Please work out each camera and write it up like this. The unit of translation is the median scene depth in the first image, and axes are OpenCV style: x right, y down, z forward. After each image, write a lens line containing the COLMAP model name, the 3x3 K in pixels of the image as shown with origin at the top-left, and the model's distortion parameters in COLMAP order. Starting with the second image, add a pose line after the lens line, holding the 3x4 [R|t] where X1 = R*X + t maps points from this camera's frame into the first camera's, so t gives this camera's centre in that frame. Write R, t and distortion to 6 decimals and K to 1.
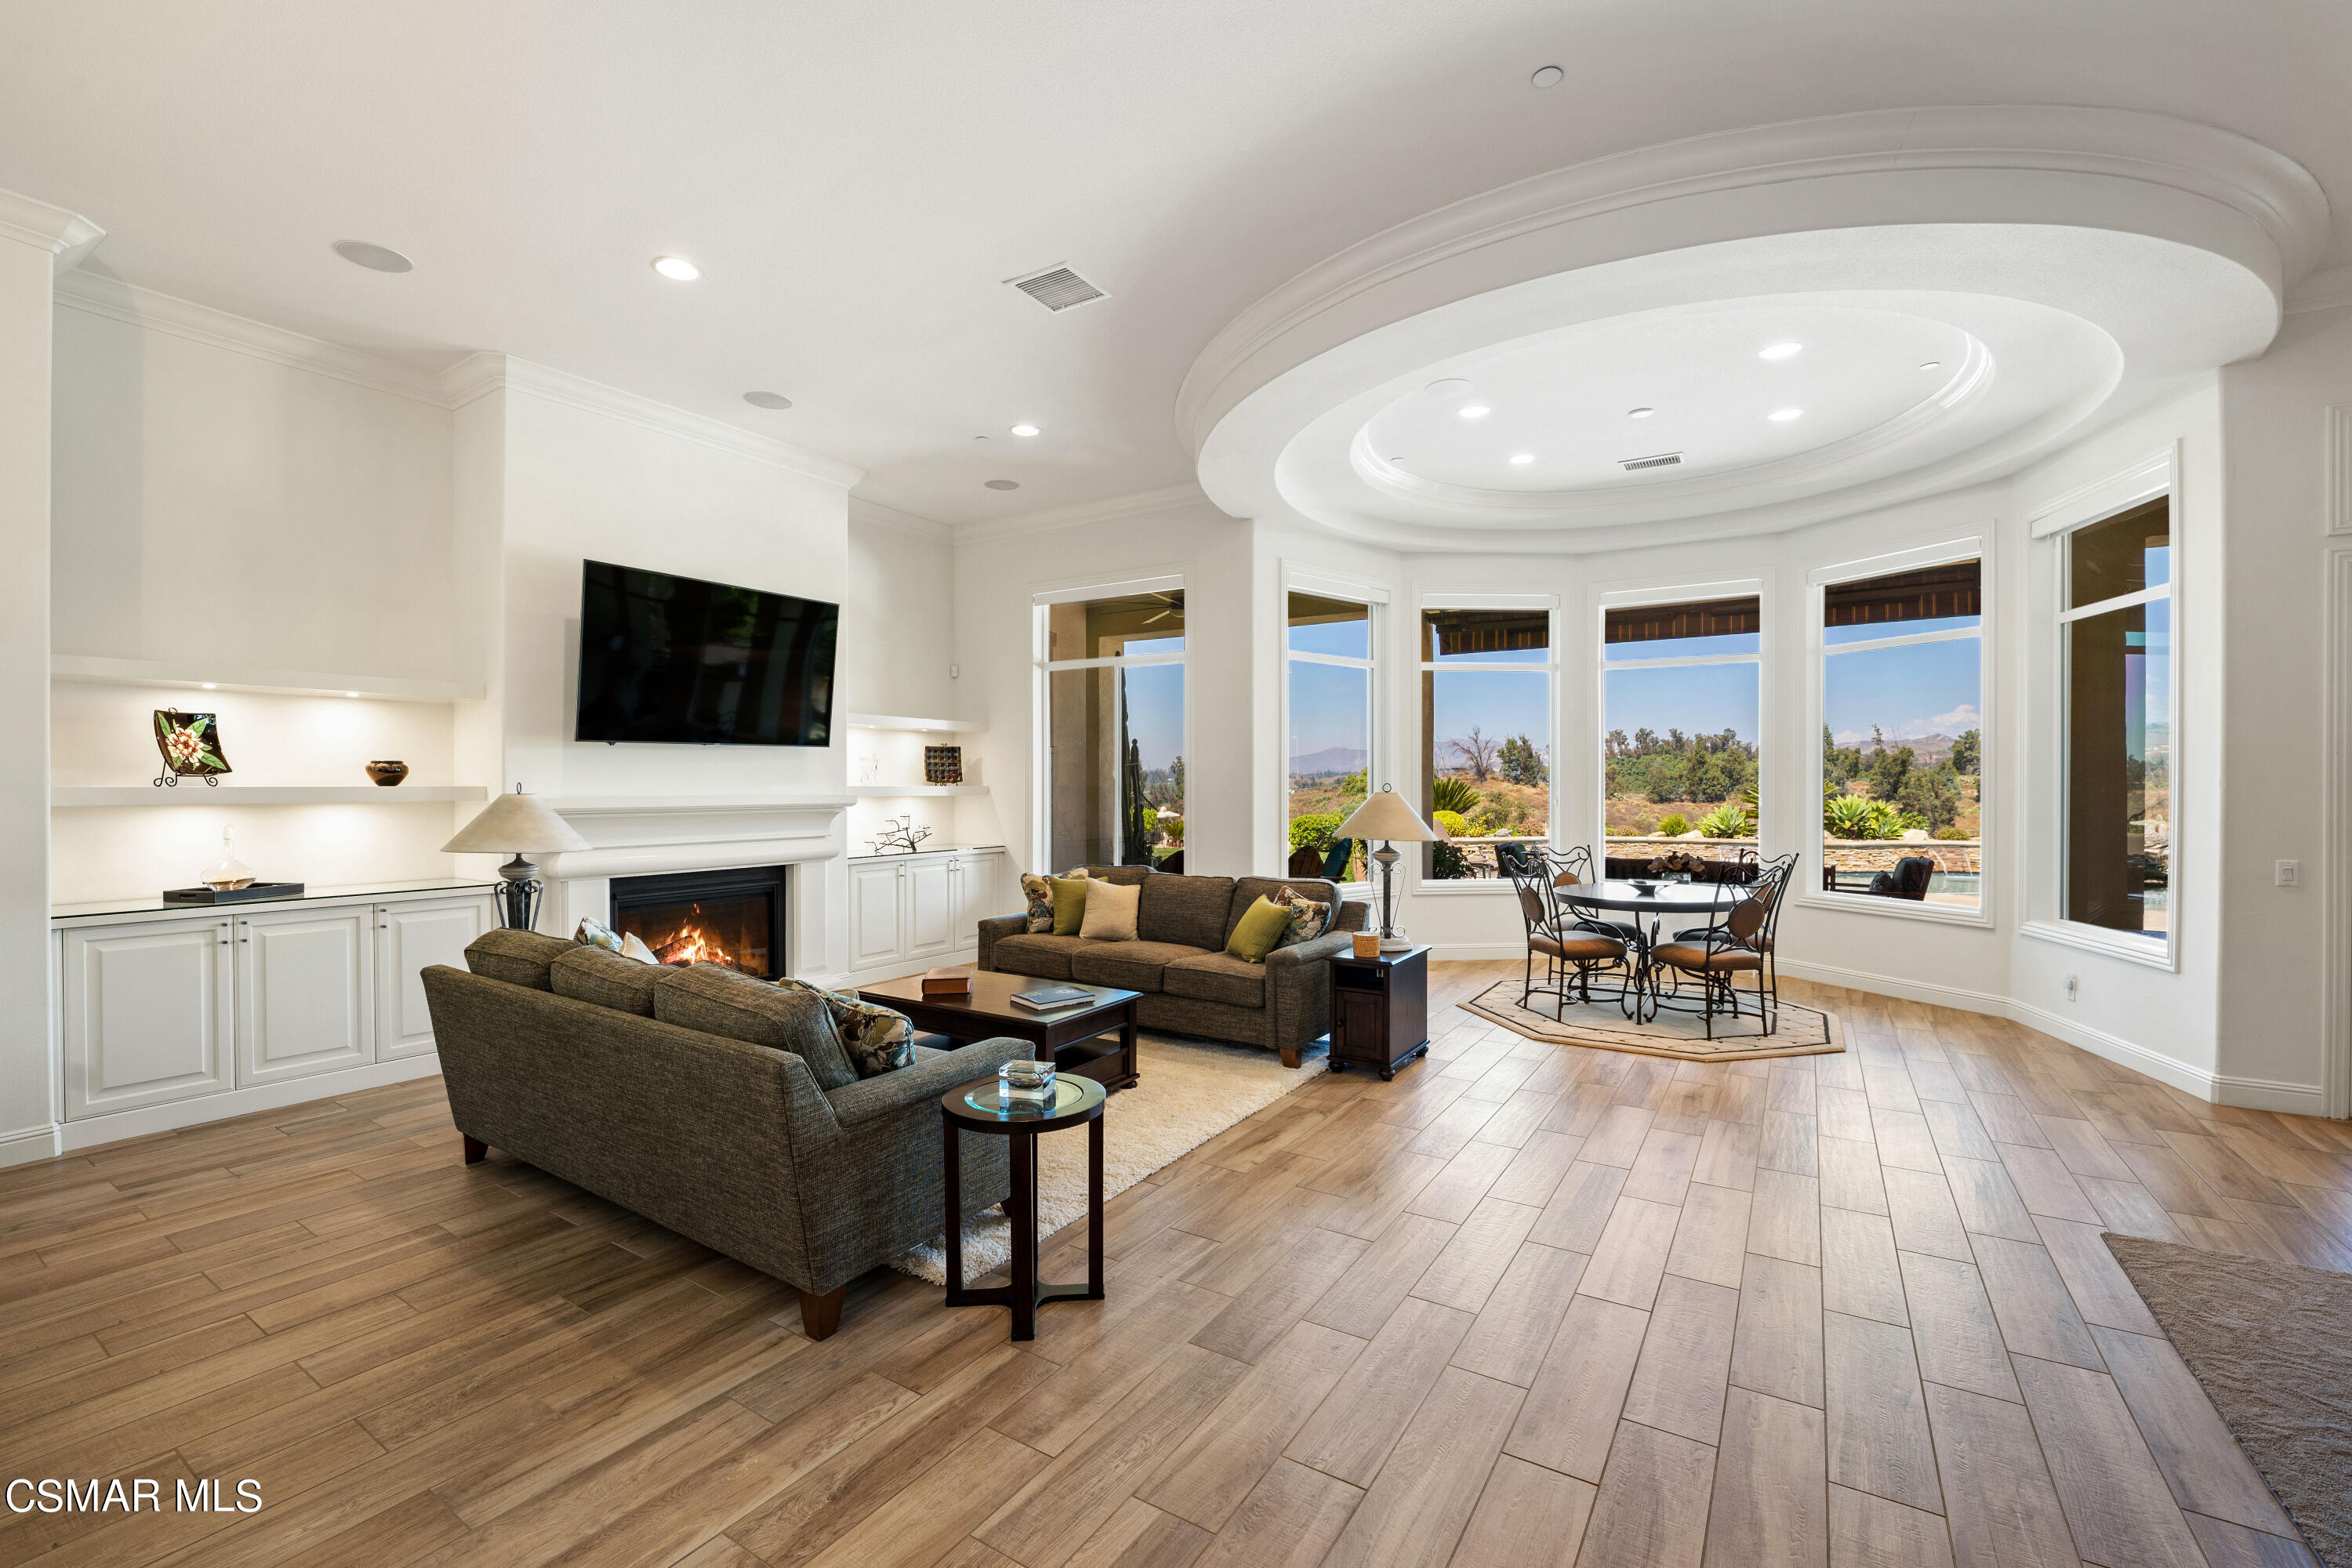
lens RADIAL K [[989.3, 0, 1168.0], [0, 989.3, 787.6], [0, 0, 1]] dist [-0.024003, 0.000894]
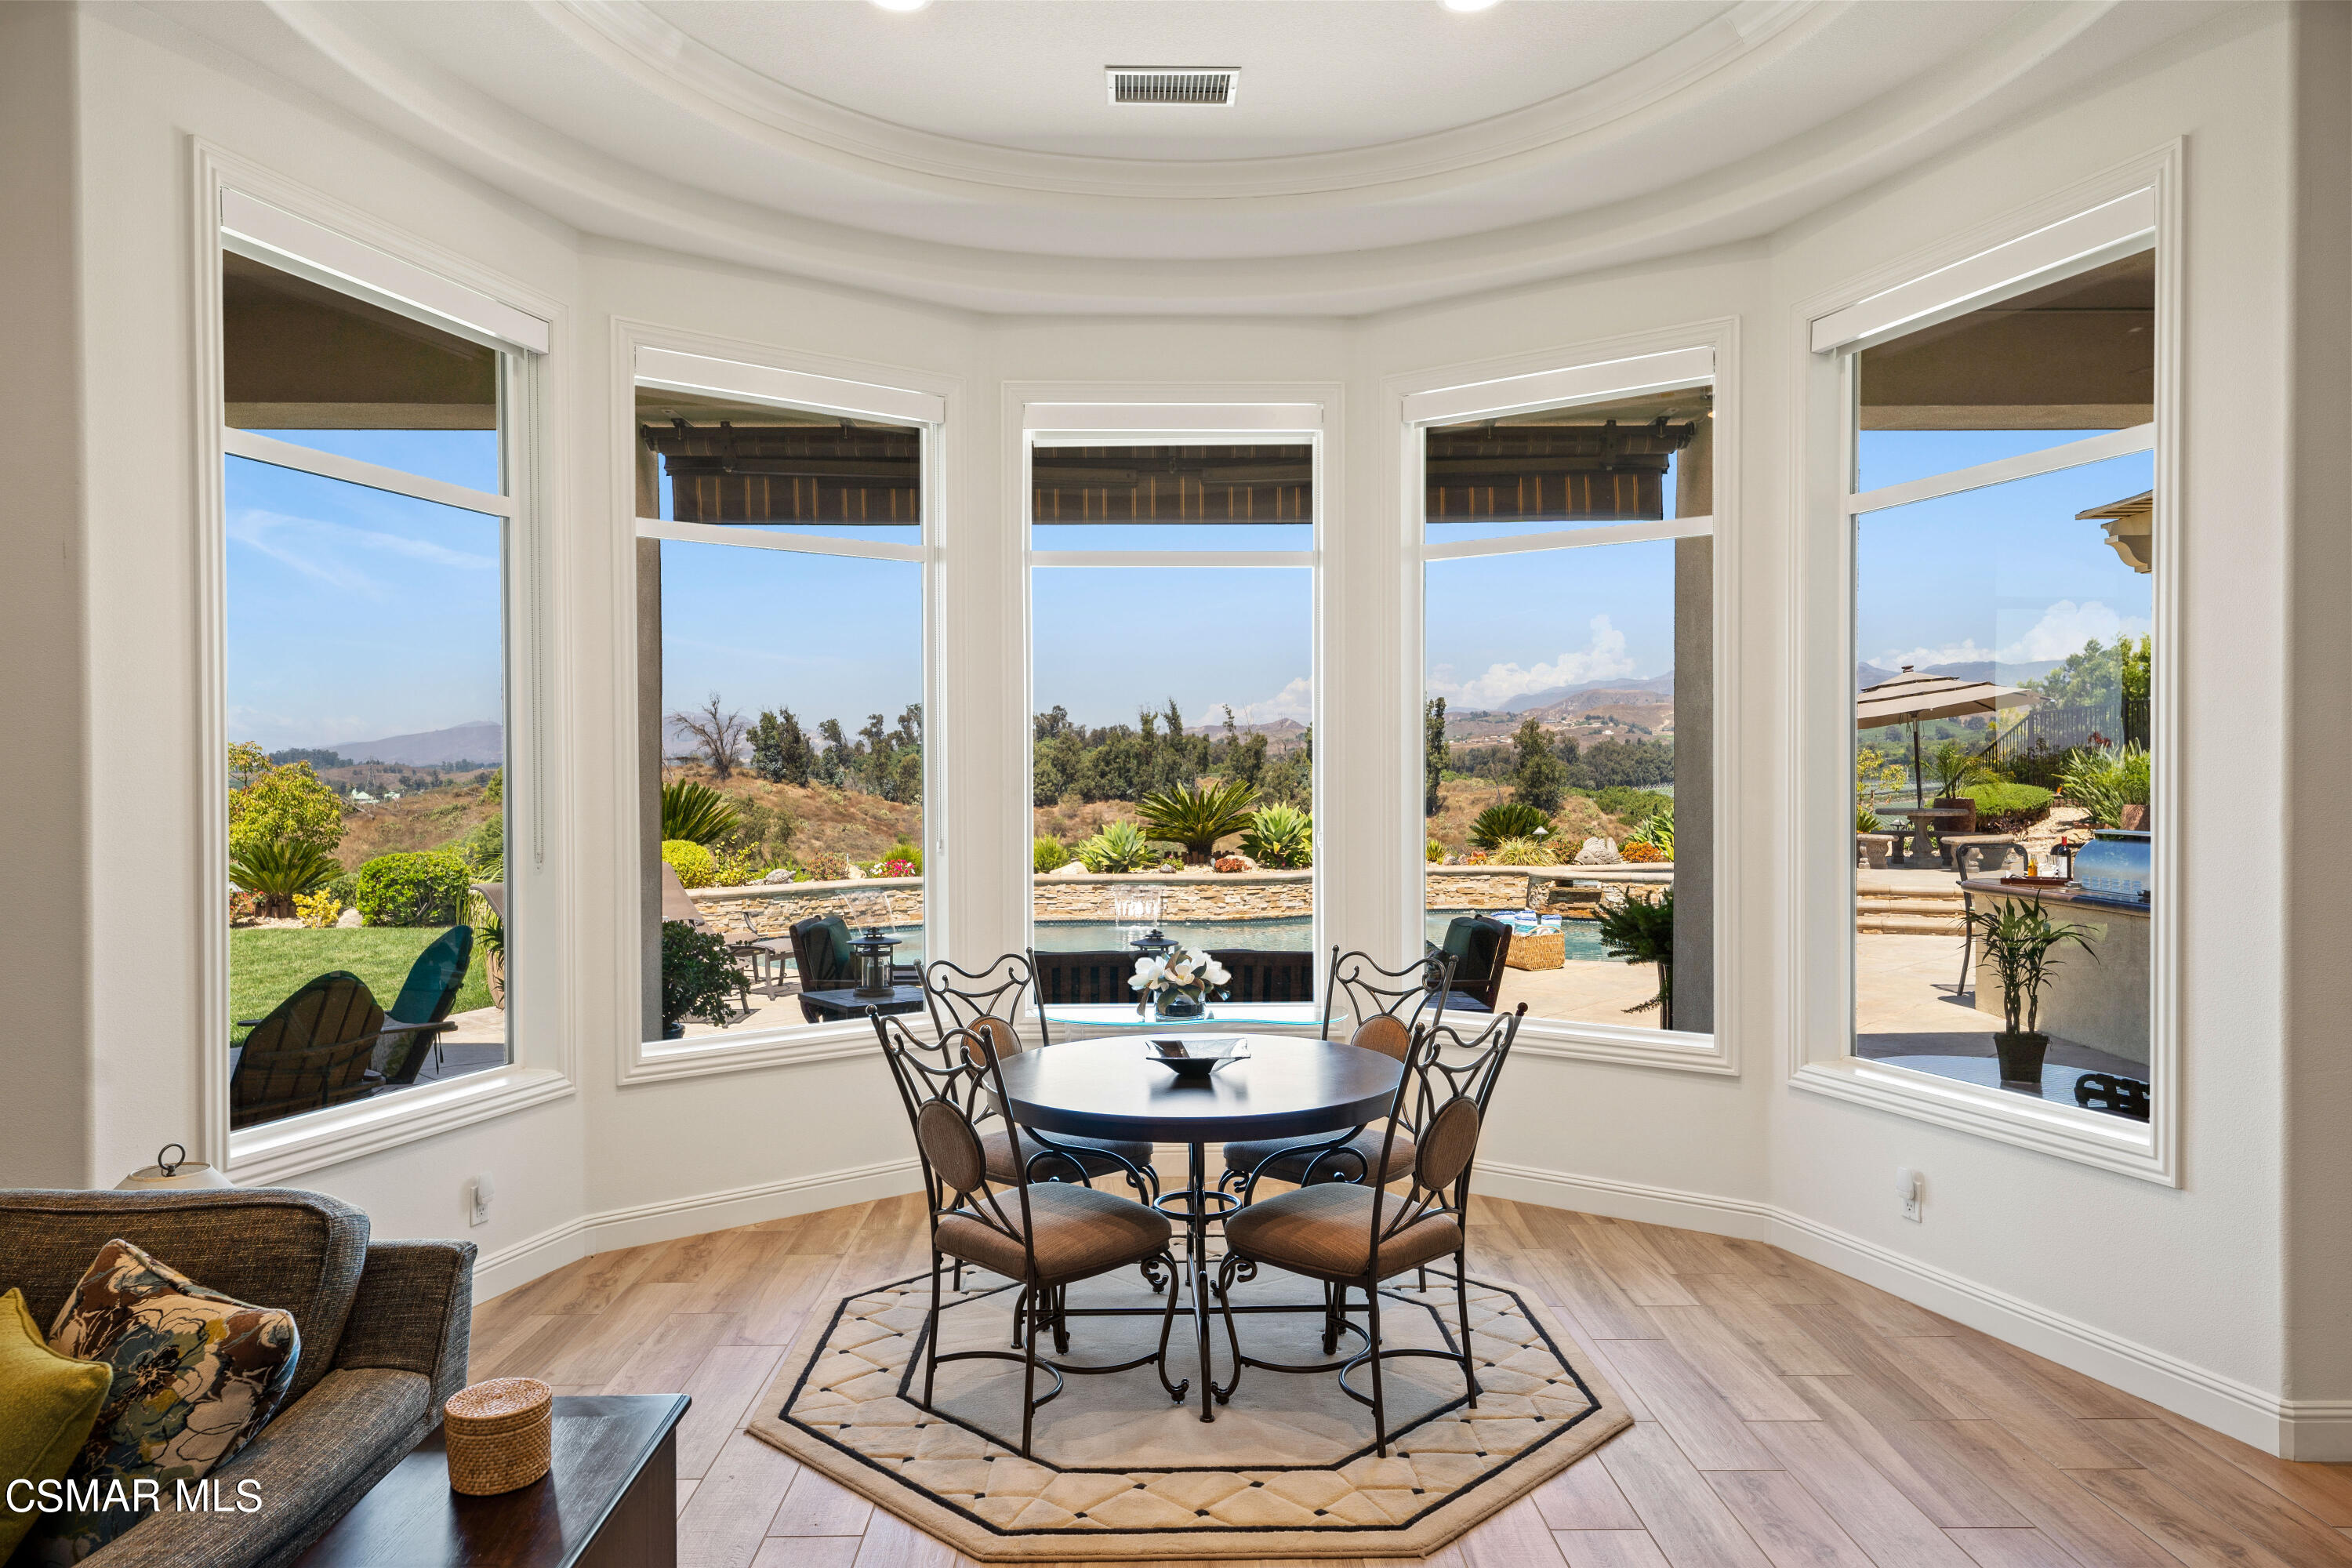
lens RADIAL K [[1523.9, 0, 1170.0], [0, 1523.9, 794.5], [0, 0, 1]] dist [0.025532, -0.002577]
pose [[0.829100, -0.008552, 0.559035, 0.105801], [0.006061, 0.999962, 0.006309, -0.017290], [-0.559068, -0.001842, 0.829120, 0.437094]]
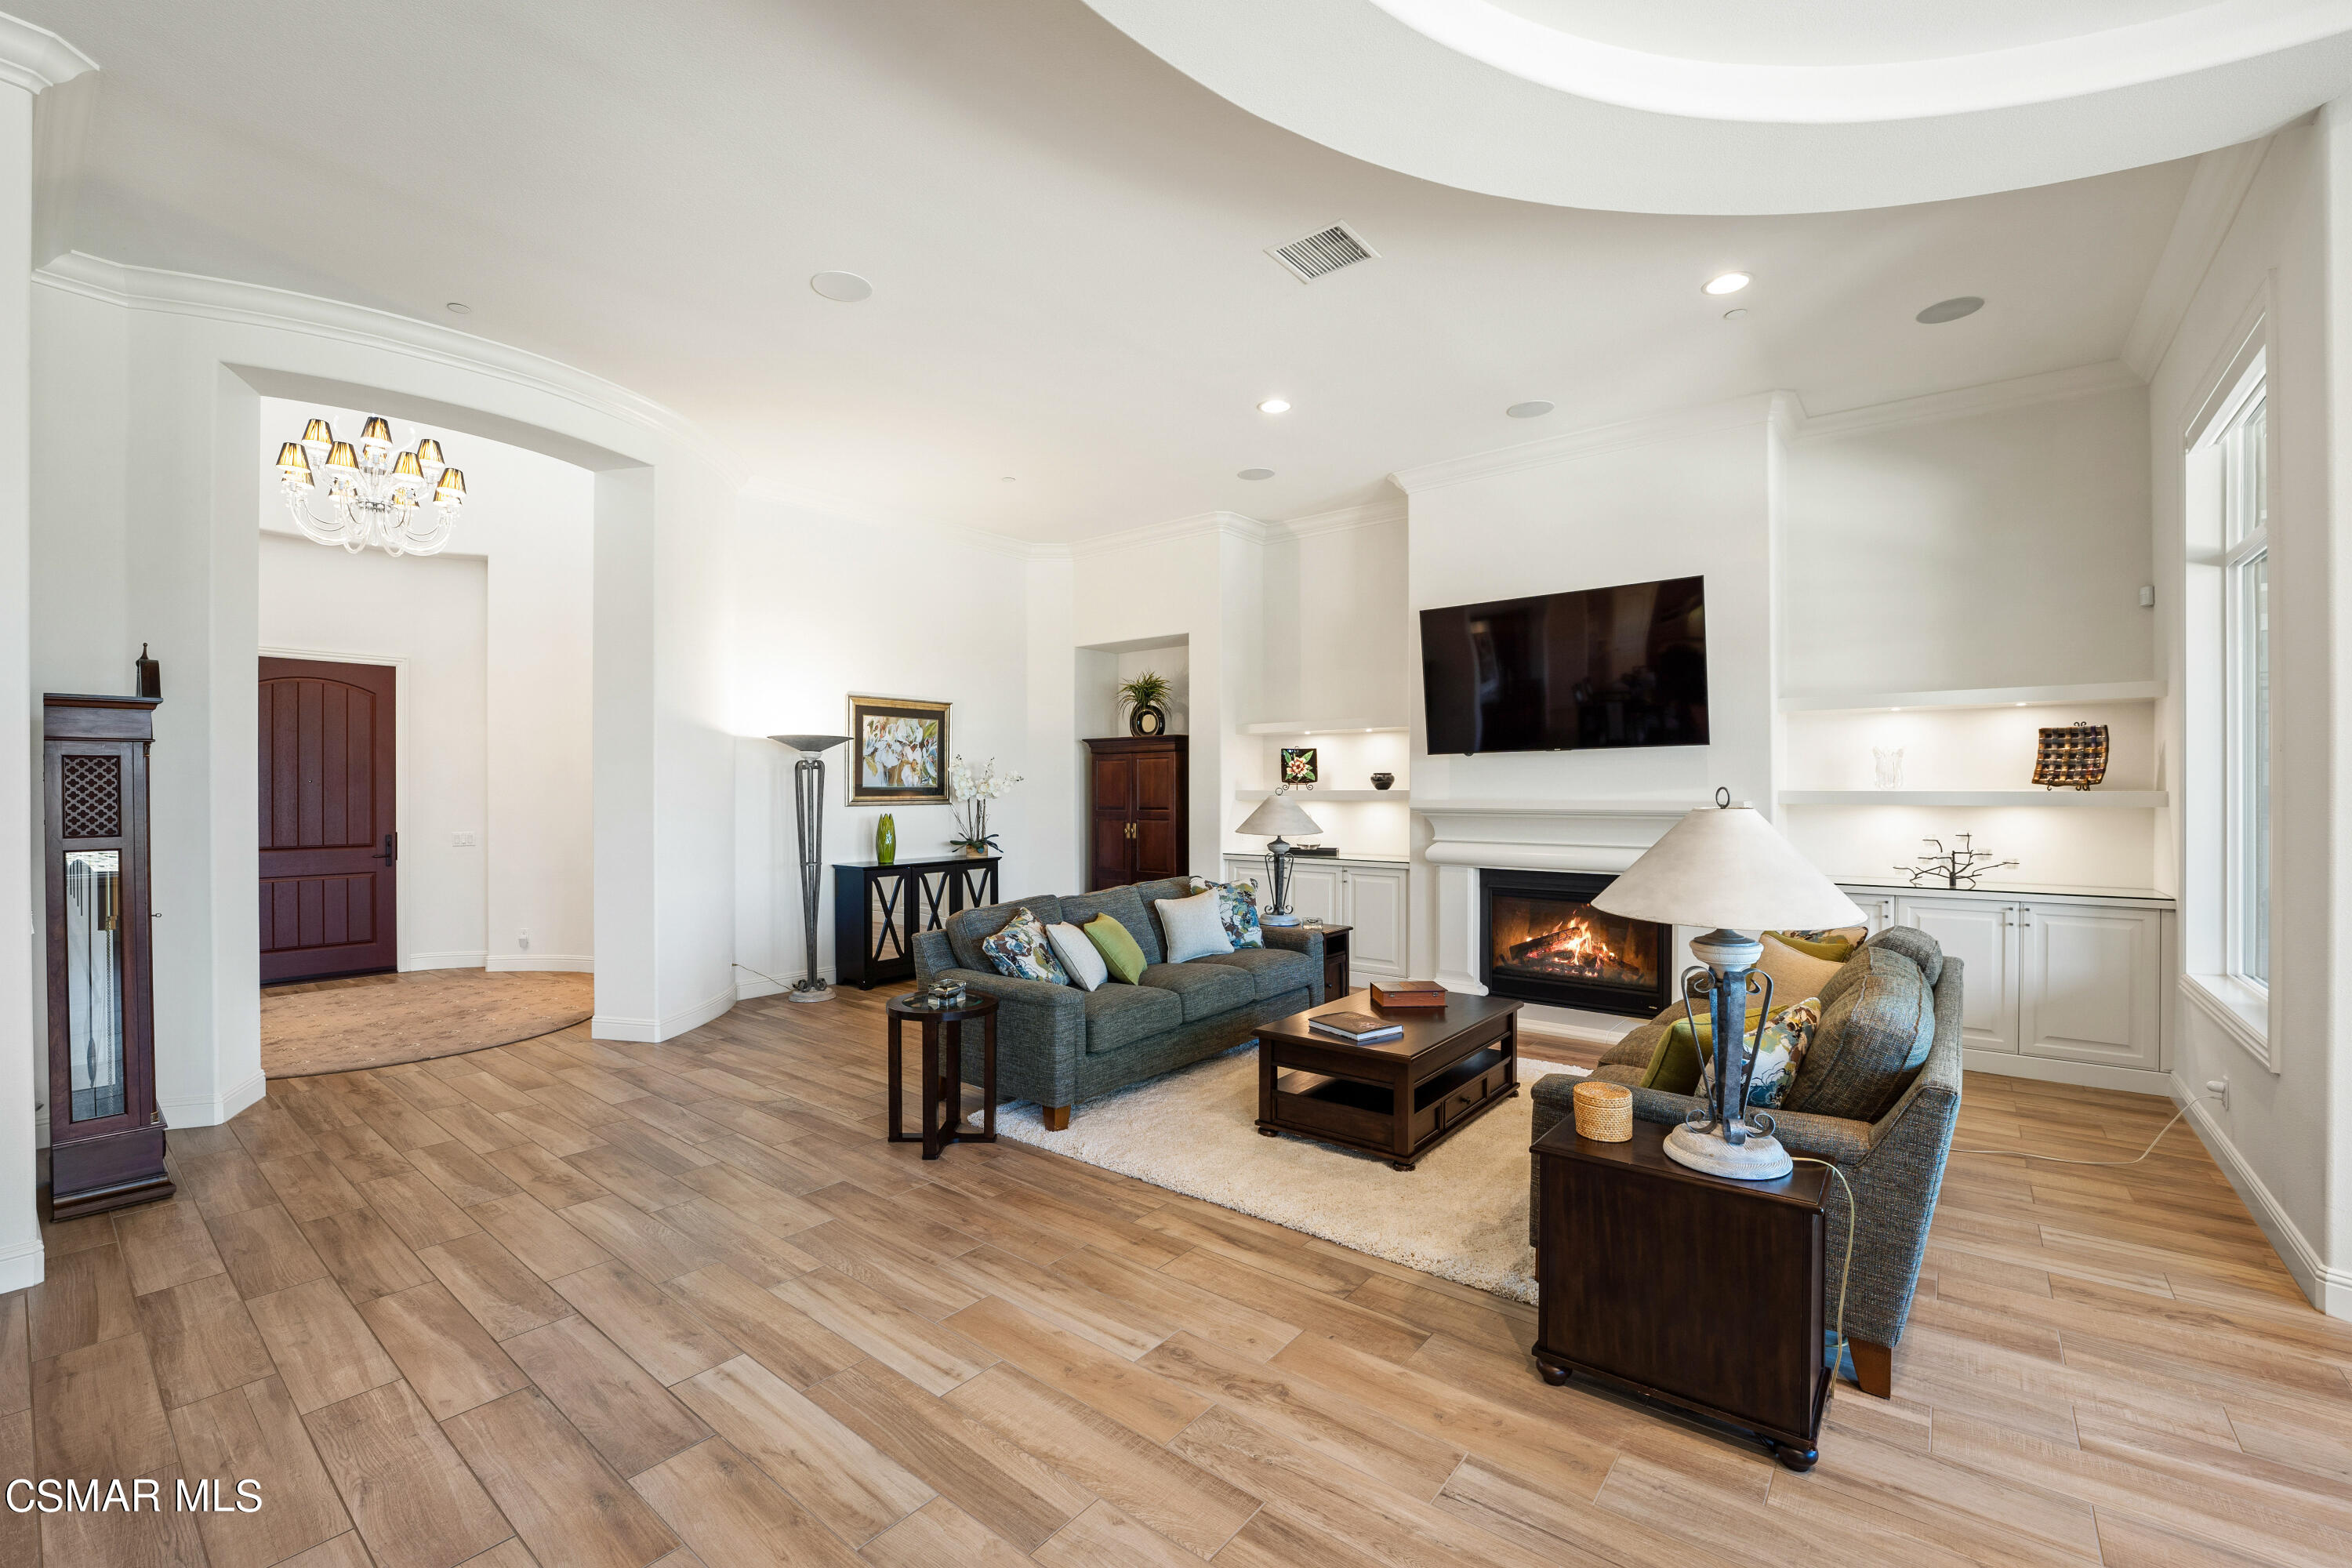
lens RADIAL K [[981.8, 0, 1176.0], [0, 981.8, 784.0], [0, 0, 1]] dist [-0.025561, 0.000151]
pose [[-0.102117, -0.004442, -0.994762, 0.542340], [-0.002561, 0.999988, -0.004203, -0.002633], [0.994769, 0.002119, -0.102127, 0.636759]]
